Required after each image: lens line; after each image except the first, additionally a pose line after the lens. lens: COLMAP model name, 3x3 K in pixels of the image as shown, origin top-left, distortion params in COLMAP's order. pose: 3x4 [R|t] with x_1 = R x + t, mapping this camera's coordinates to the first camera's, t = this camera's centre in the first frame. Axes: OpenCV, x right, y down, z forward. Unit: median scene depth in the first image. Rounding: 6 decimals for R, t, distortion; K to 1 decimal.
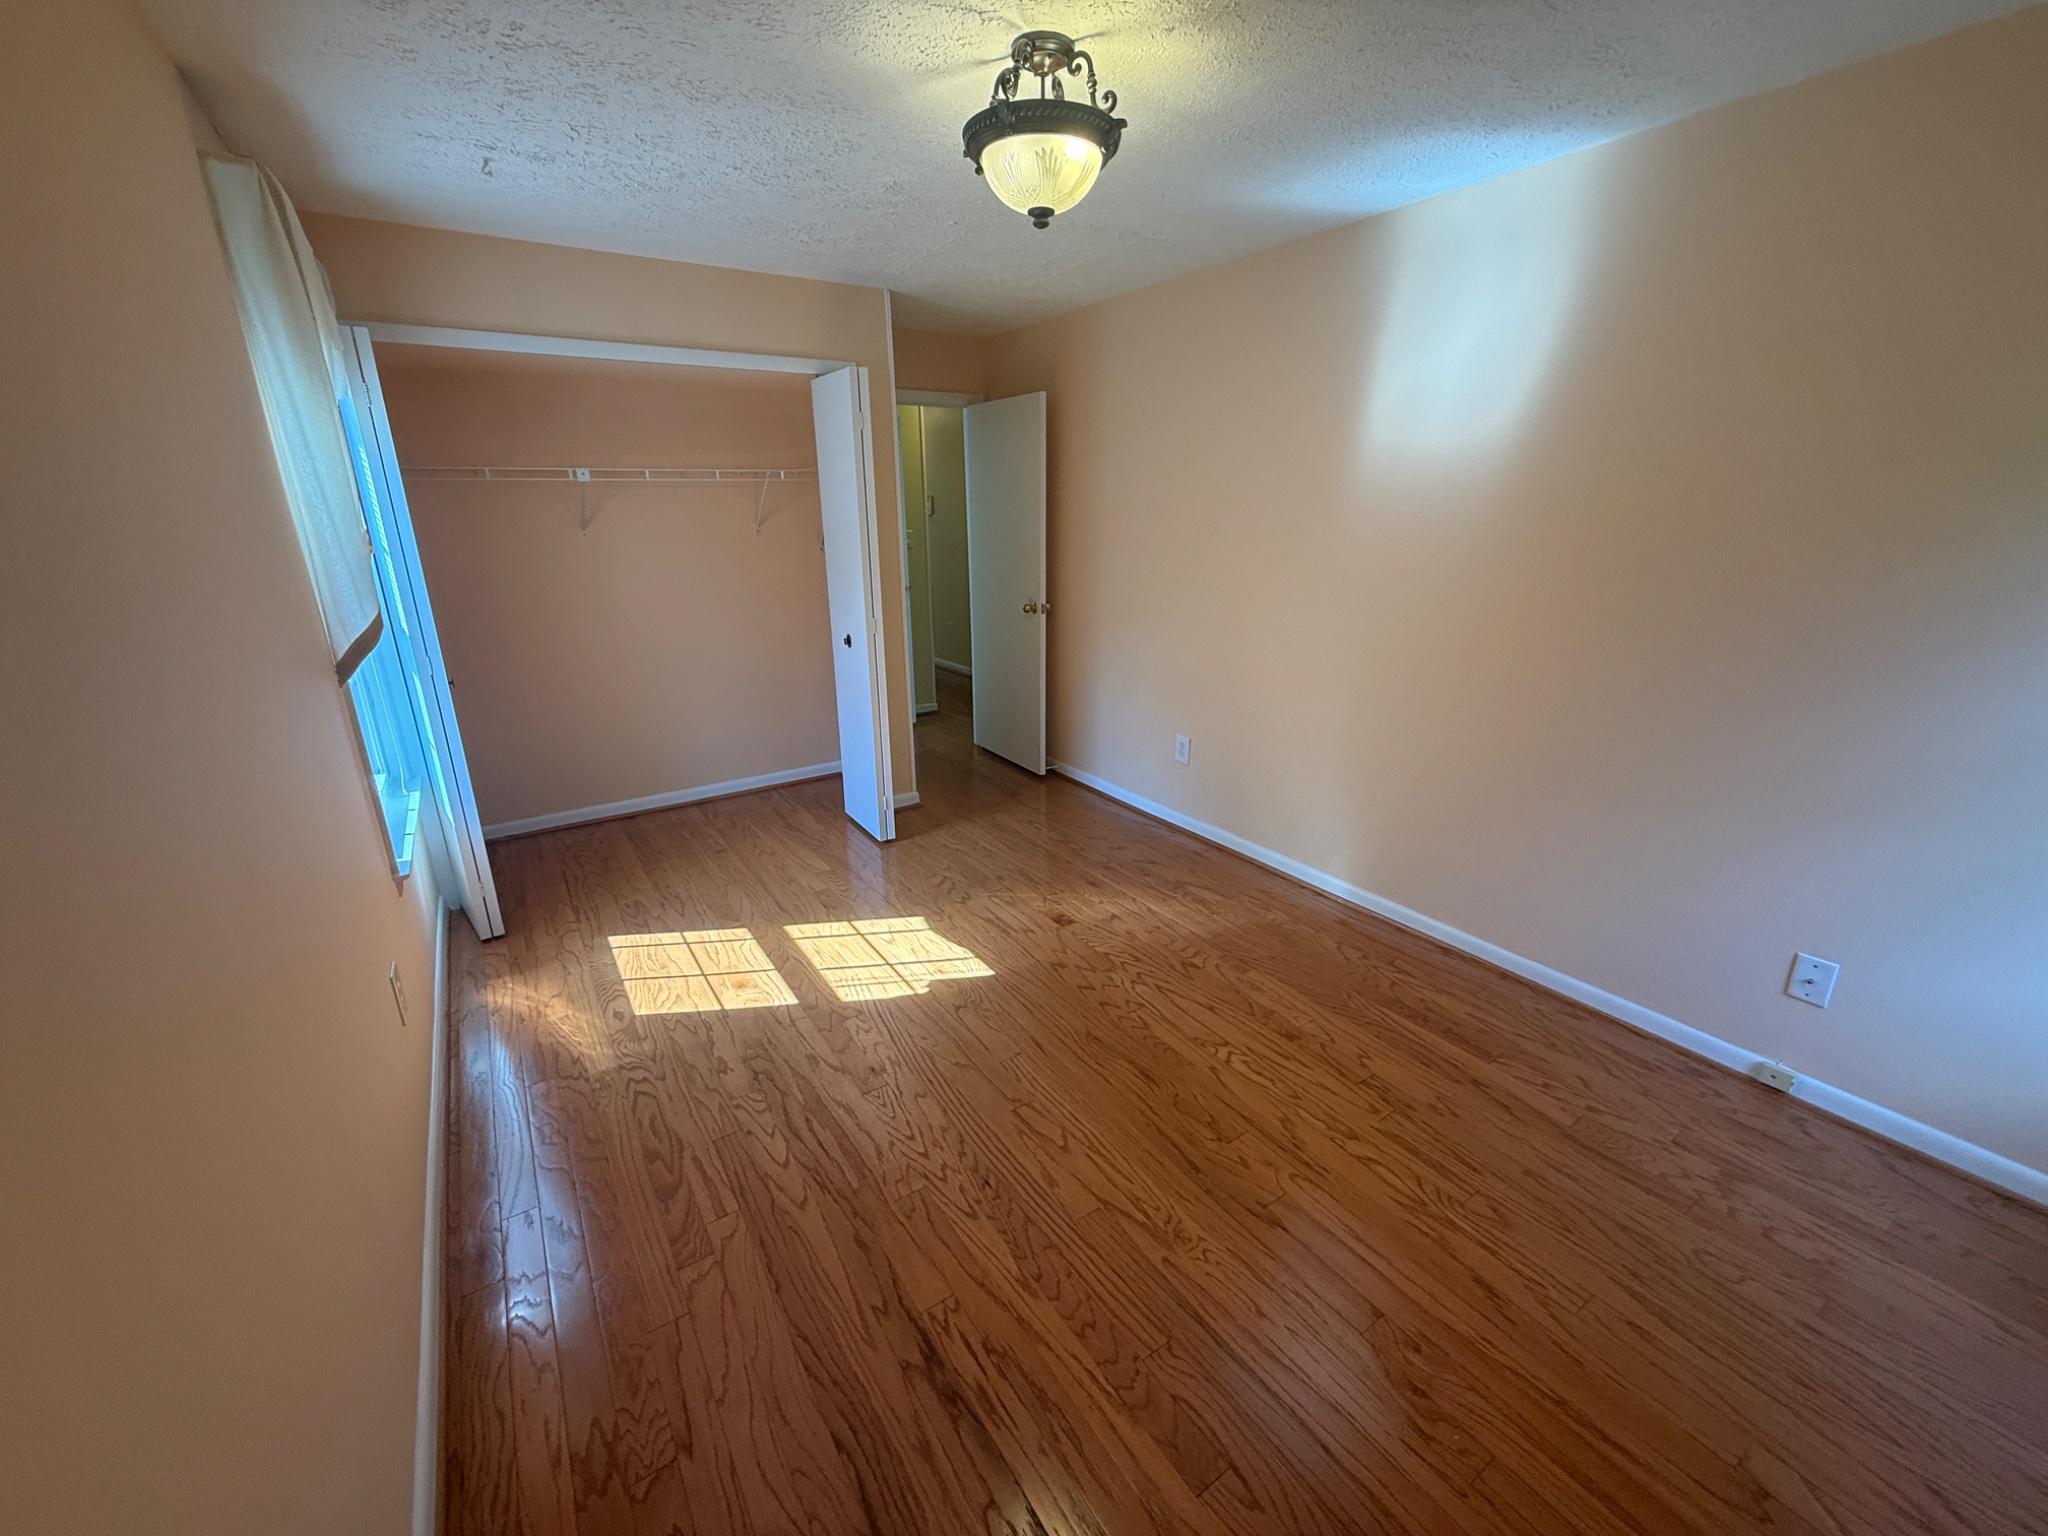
lens RADIAL K [[820.3, 0, 1023.5], [0, 820.3, 768.5], [0, 0, 1]] dist [0.003356, 0.000355]
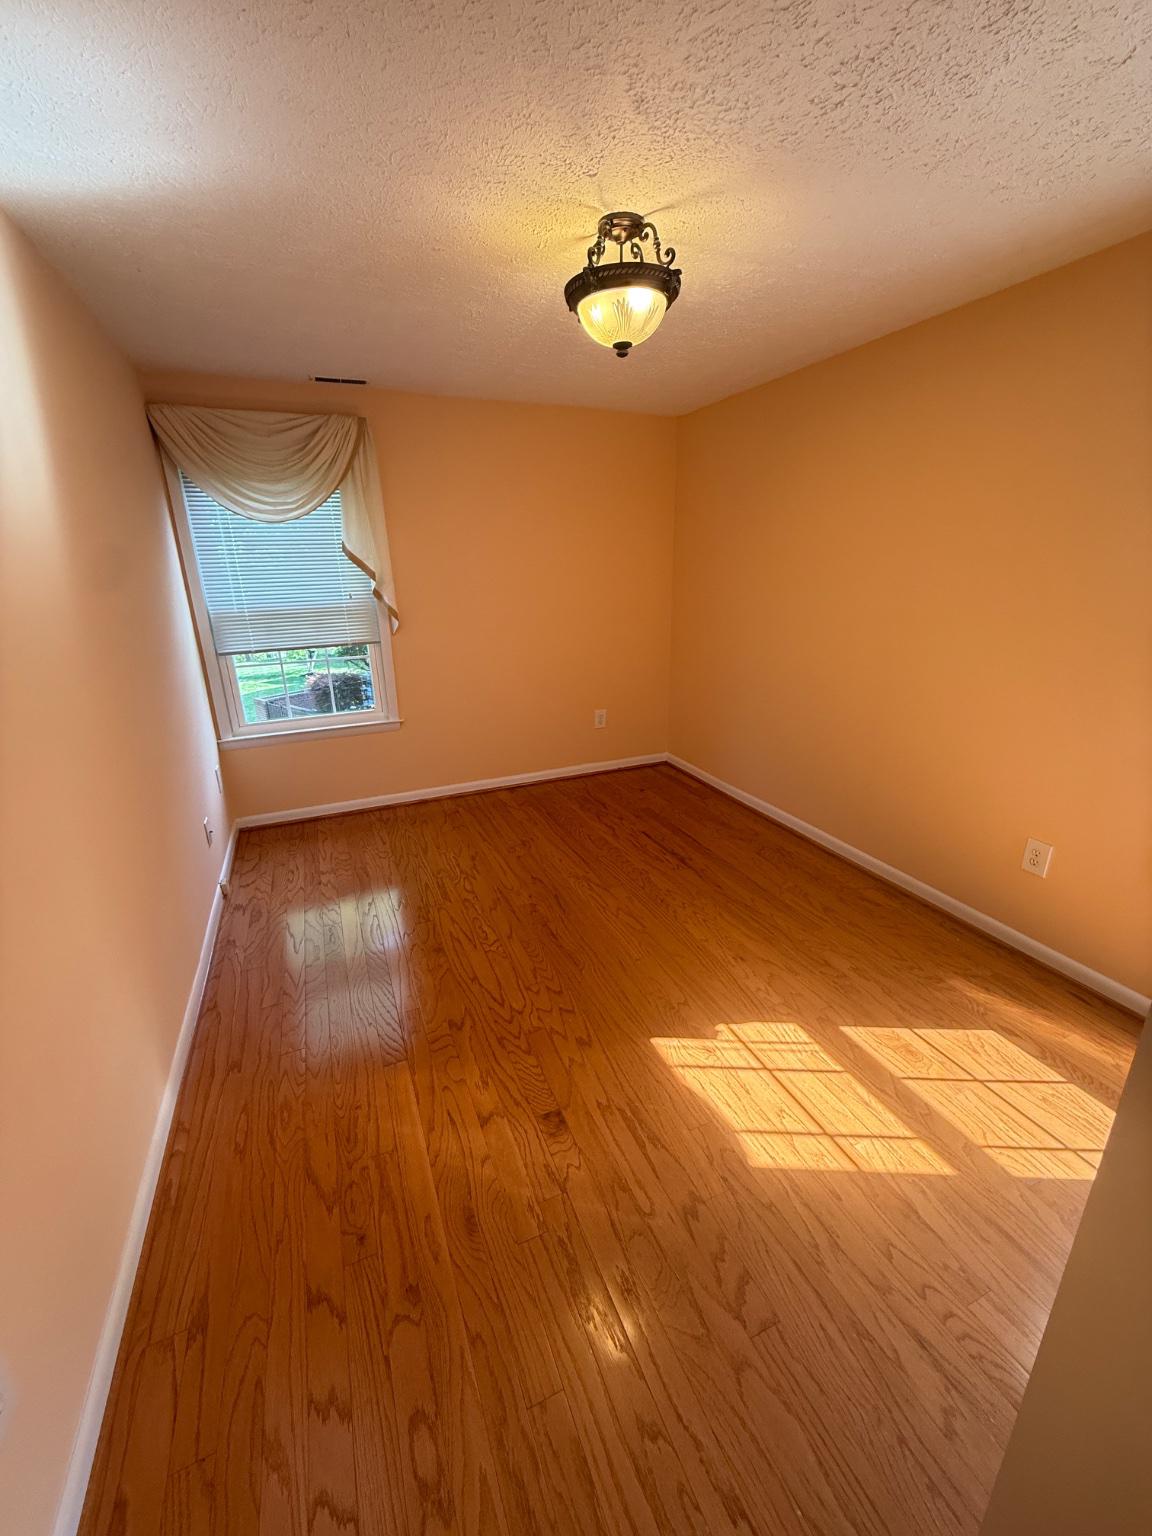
lens RADIAL K [[615.2, 0, 576.7], [0, 615.2, 767.8], [0, 0, 1]] dist [0.003356, 0.000355]
pose [[-0.982976, -0.031446, 0.181023, -0.073063], [0.083552, 0.800975, 0.592838, -0.466798], [-0.163638, 0.597871, -0.784712, 1.435899]]
